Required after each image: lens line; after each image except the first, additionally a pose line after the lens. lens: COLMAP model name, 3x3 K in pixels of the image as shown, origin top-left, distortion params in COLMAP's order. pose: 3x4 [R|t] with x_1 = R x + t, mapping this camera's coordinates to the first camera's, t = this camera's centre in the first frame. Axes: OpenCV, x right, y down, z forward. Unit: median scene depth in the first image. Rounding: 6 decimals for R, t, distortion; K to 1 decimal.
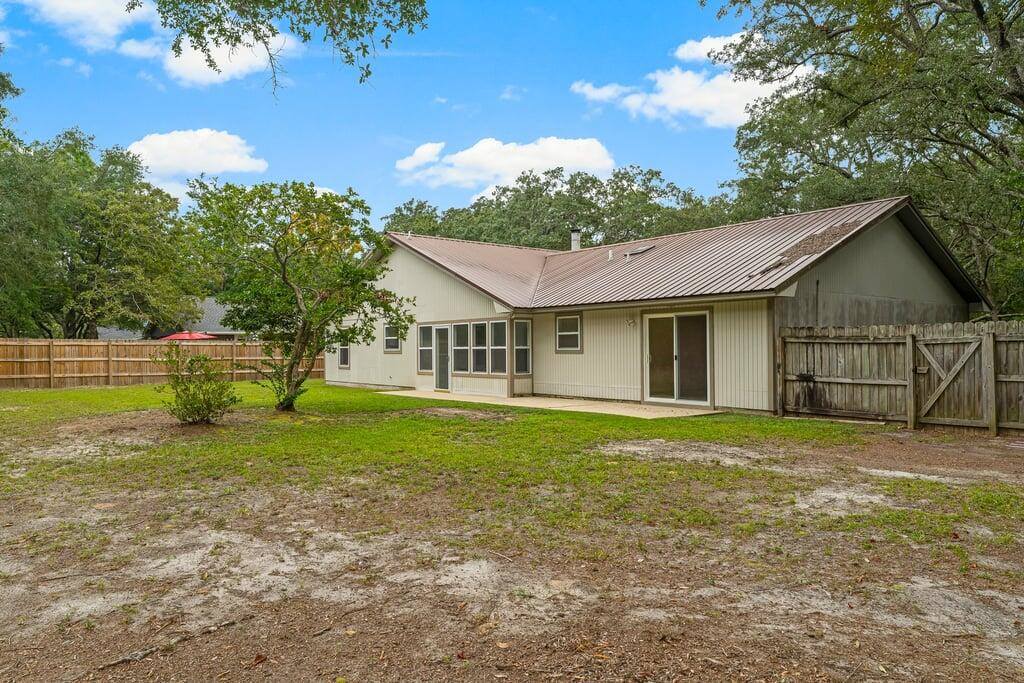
lens RADIAL K [[690.1, 0, 507.9], [0, 690.1, 345.7], [0, 0, 1]] dist [0.003147, -0.001501]
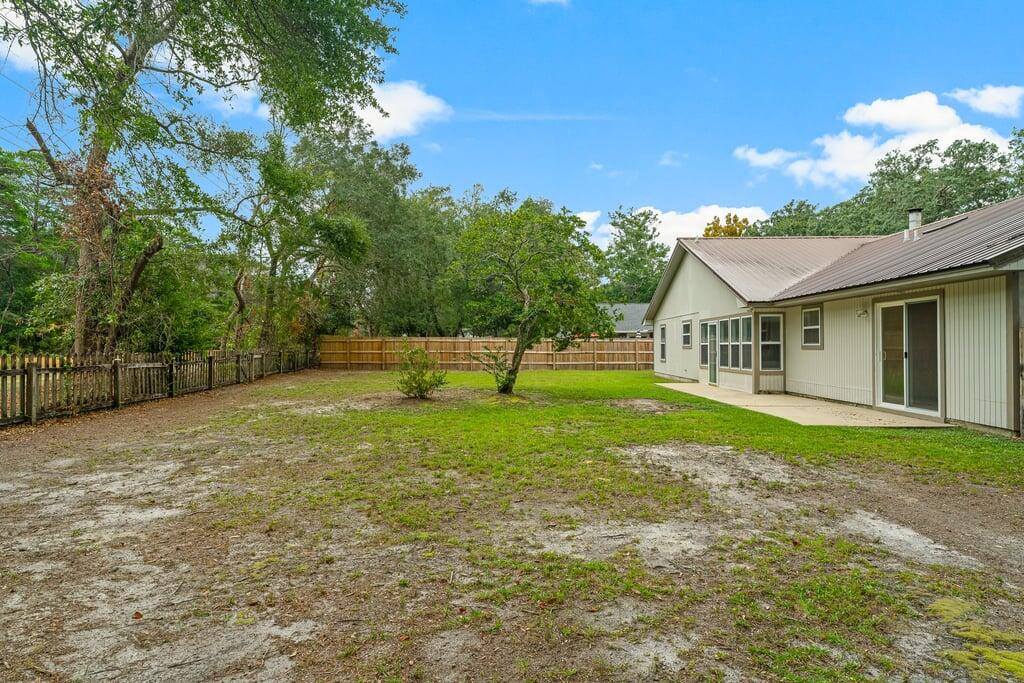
lens RADIAL K [[587.4, 0, 514.0], [0, 587.4, 339.8], [0, 0, 1]] dist [-0.001061, -0.000388]
pose [[0.762487, -0.004270, -0.646990, 0.286735], [0.001258, 0.999986, -0.005118, 0.002206], [0.647003, 0.003089, 0.762481, 0.148889]]
